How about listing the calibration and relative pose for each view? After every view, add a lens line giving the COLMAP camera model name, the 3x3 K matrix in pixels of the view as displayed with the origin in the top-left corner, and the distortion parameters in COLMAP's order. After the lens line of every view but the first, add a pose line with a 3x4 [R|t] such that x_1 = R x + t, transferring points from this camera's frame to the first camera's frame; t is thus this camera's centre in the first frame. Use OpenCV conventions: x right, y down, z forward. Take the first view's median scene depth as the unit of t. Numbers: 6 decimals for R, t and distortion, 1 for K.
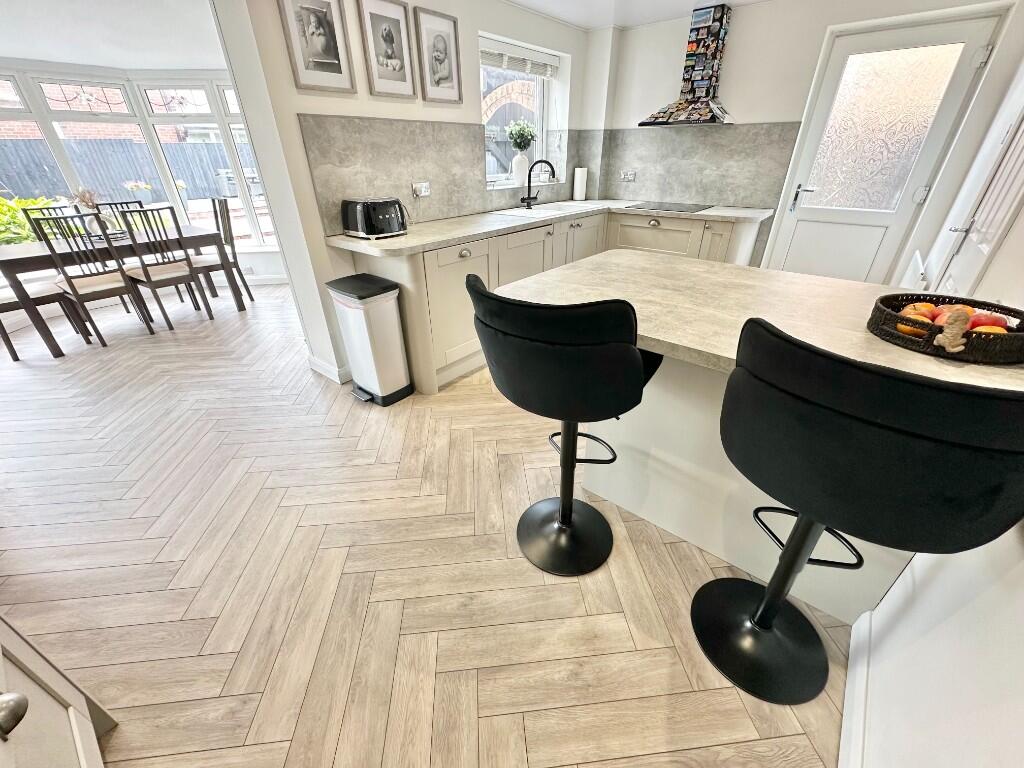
lens RADIAL K [[407.9, 0, 517.1], [0, 407.9, 384.4], [0, 0, 1]] dist [-0.010336, 0.002603]
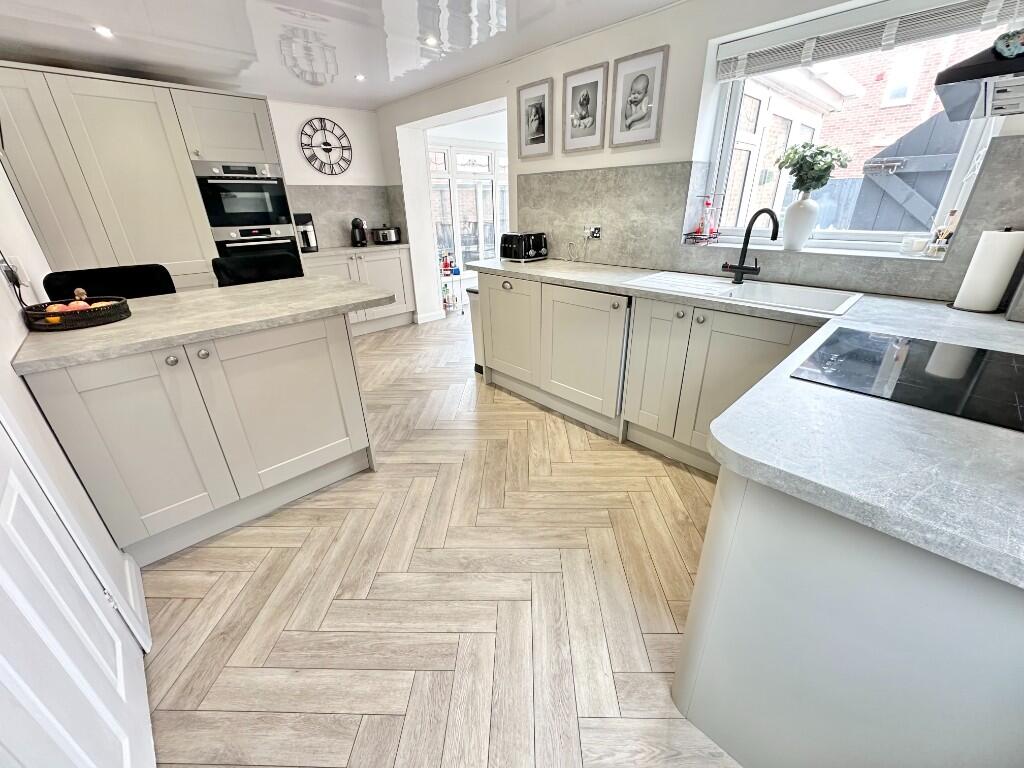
lens RADIAL K [[407.9, 0, 517.1], [0, 407.9, 384.4], [0, 0, 1]] dist [-0.010336, 0.002603]
pose [[-0.122848, 0.414174, -0.901869, 0.948454], [-0.477088, 0.772210, 0.419616, -0.565167], [0.870227, 0.481820, 0.102733, 0.986080]]
